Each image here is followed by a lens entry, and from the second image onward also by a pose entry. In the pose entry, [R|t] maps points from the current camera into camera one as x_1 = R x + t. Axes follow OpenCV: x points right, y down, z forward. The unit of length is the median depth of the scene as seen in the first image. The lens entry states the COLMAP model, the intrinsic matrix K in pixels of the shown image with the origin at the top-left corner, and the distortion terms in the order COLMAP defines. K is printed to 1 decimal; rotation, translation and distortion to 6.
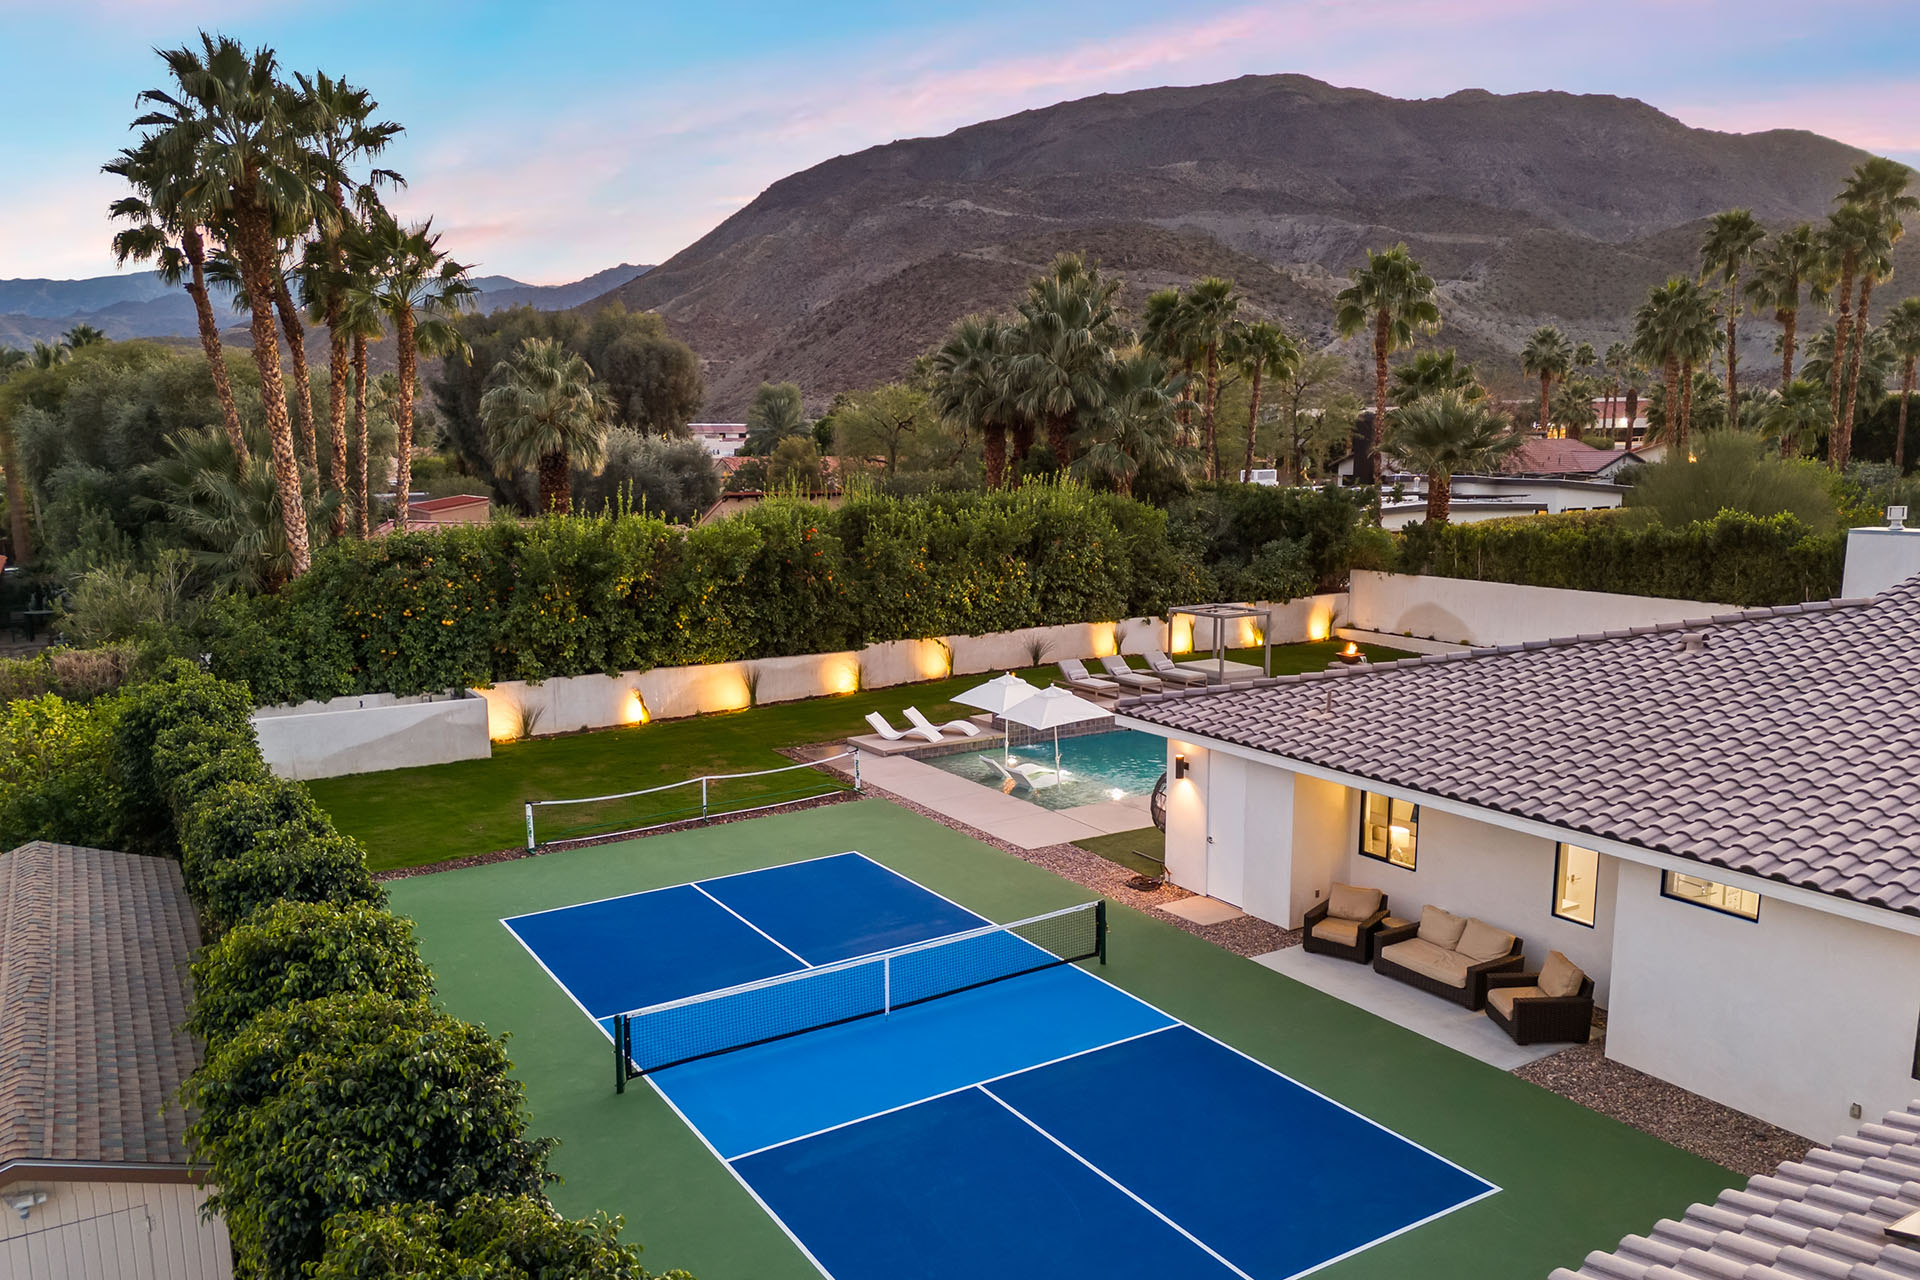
lens RADIAL K [[1396.9, 0, 960.9], [0, 1396.9, 684.9], [0, 0, 1]] dist [0.066913, -0.051977]
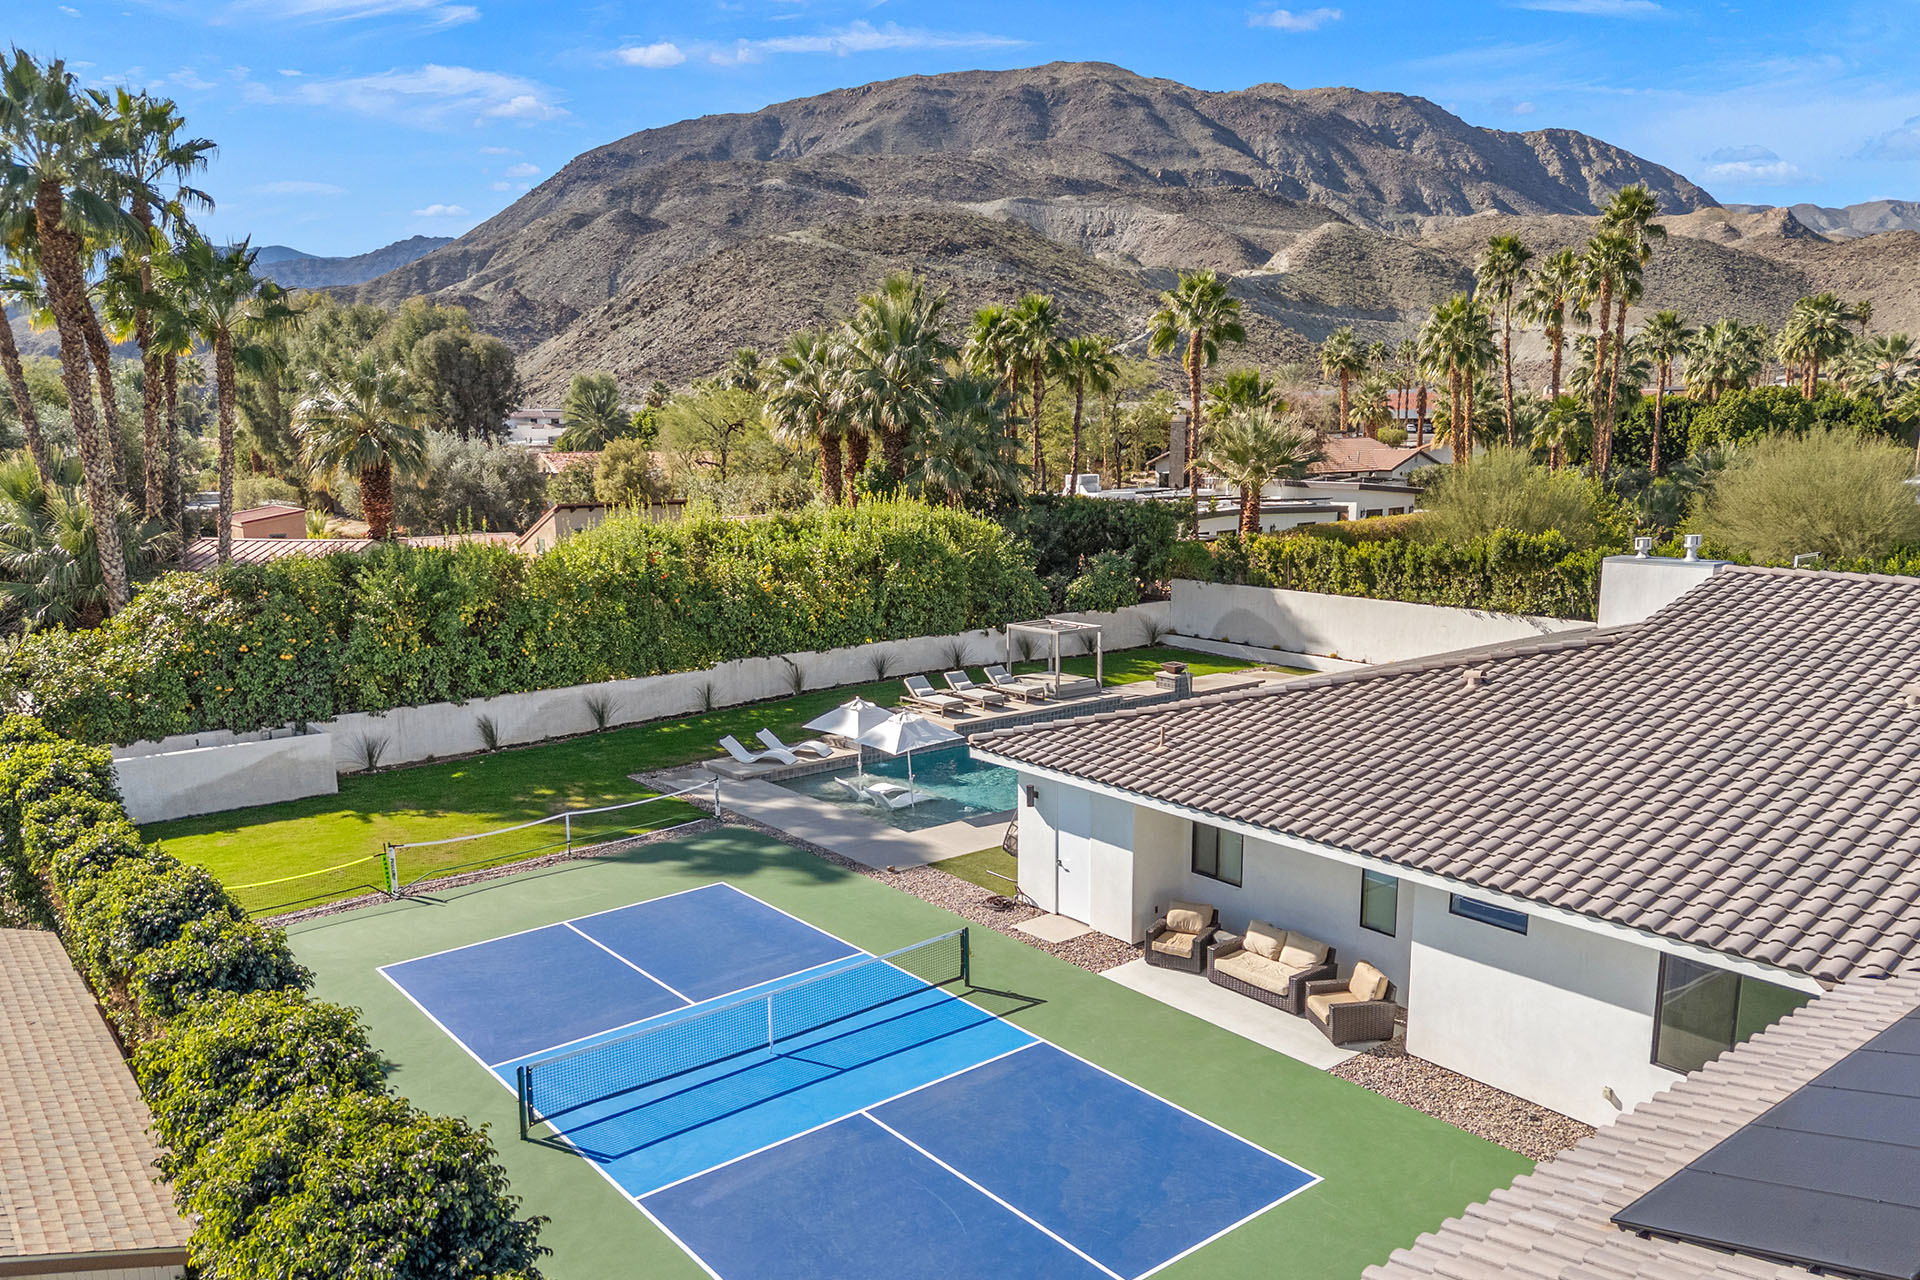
lens RADIAL K [[1396.9, 0, 955.7], [0, 1396.9, 684.1], [0, 0, 1]] dist [0.066913, -0.051977]
pose [[0.992647, -0.024956, 0.118444, -0.016147], [0.023721, 0.999649, 0.011823, -0.025590], [-0.118697, -0.008926, 0.992890, -0.040023]]
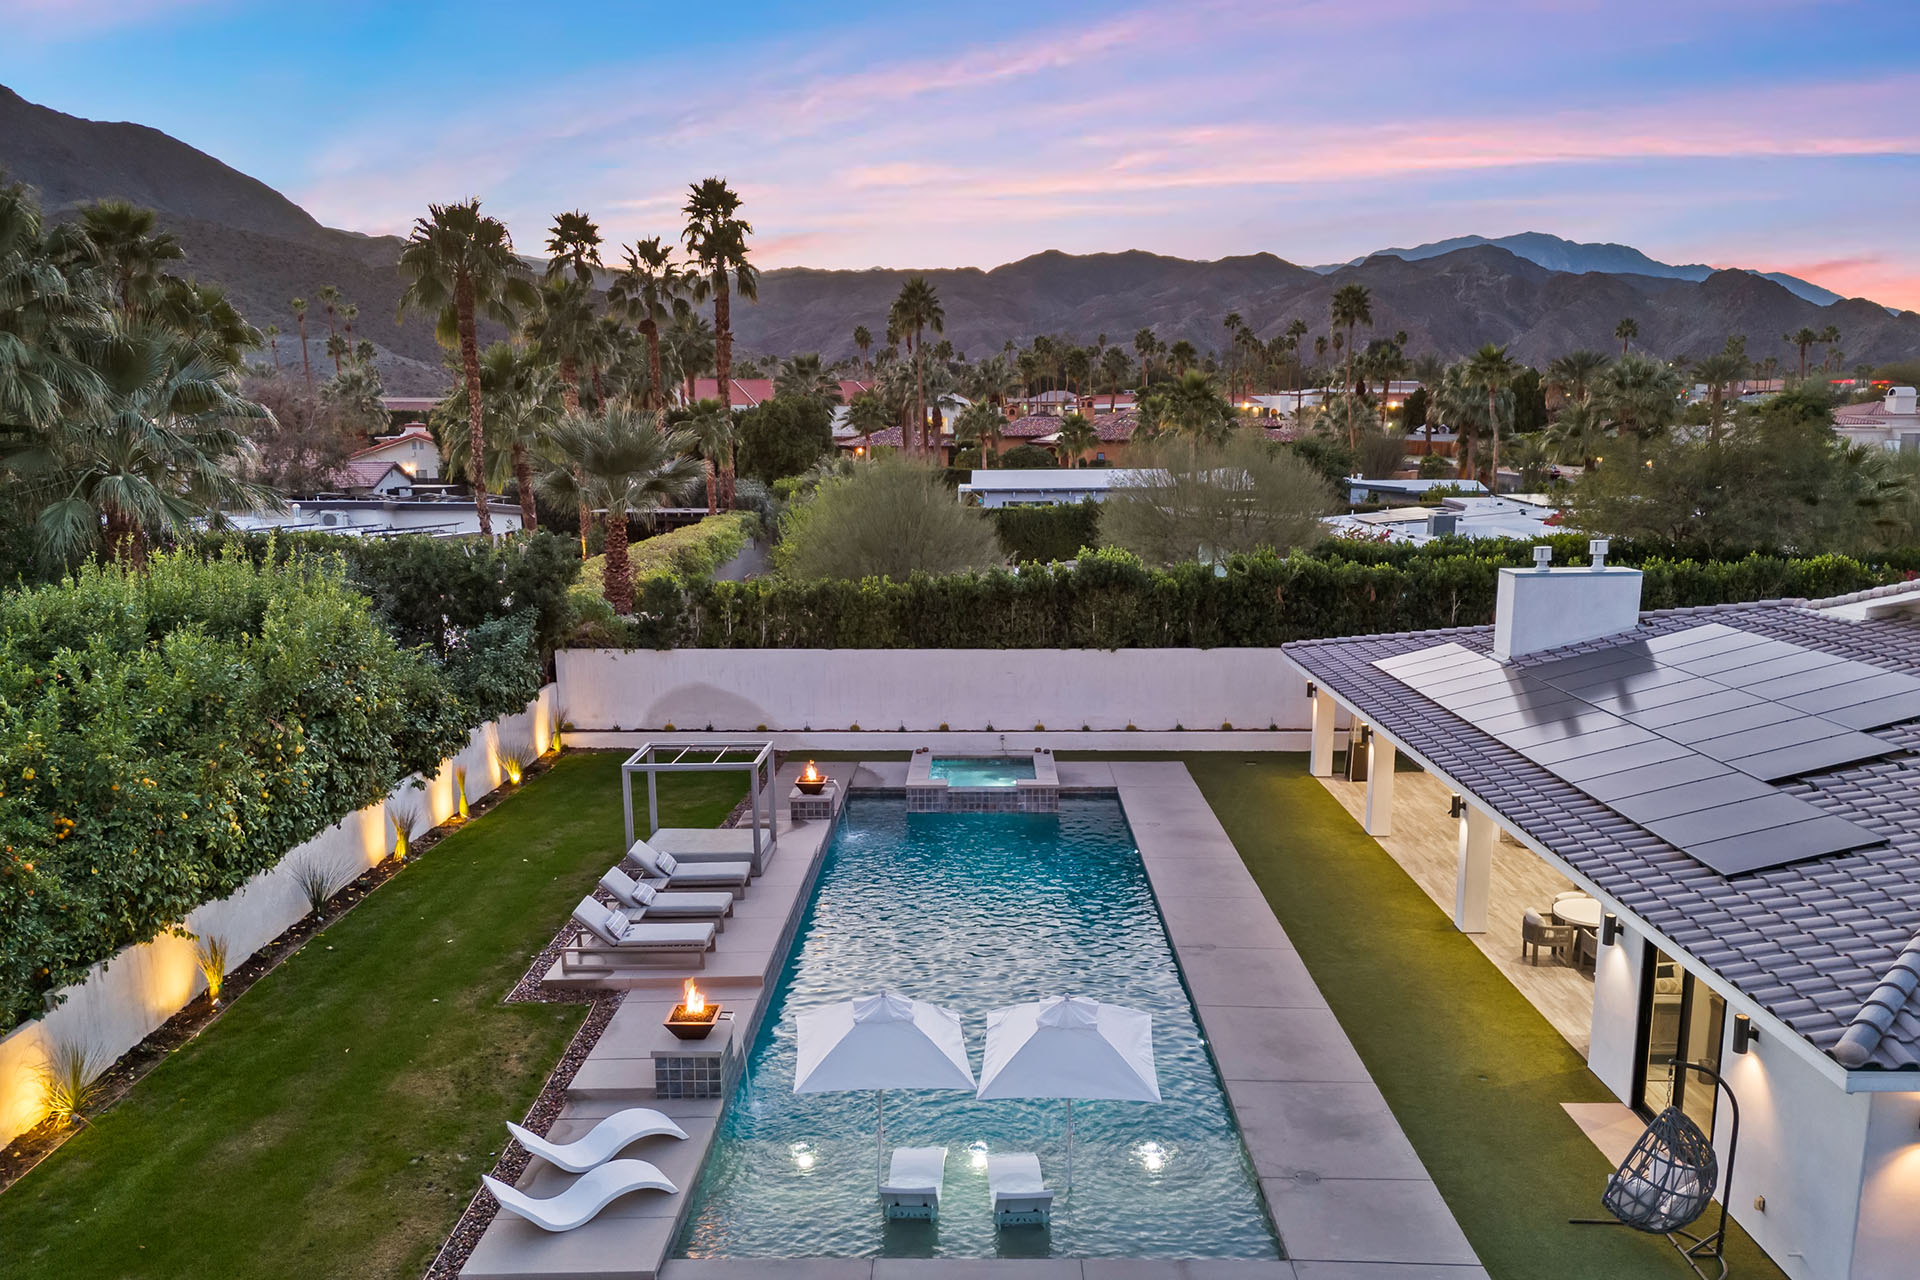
lens RADIAL K [[1396.9, 0, 951.7], [0, 1396.9, 718.5], [0, 0, 1]] dist [0.066913, -0.051977]
pose [[0.541720, -0.165106, 0.824184, -0.276232], [0.145528, 0.984134, 0.101495, -0.120948], [-0.827865, 0.064960, 0.557153, 0.582001]]
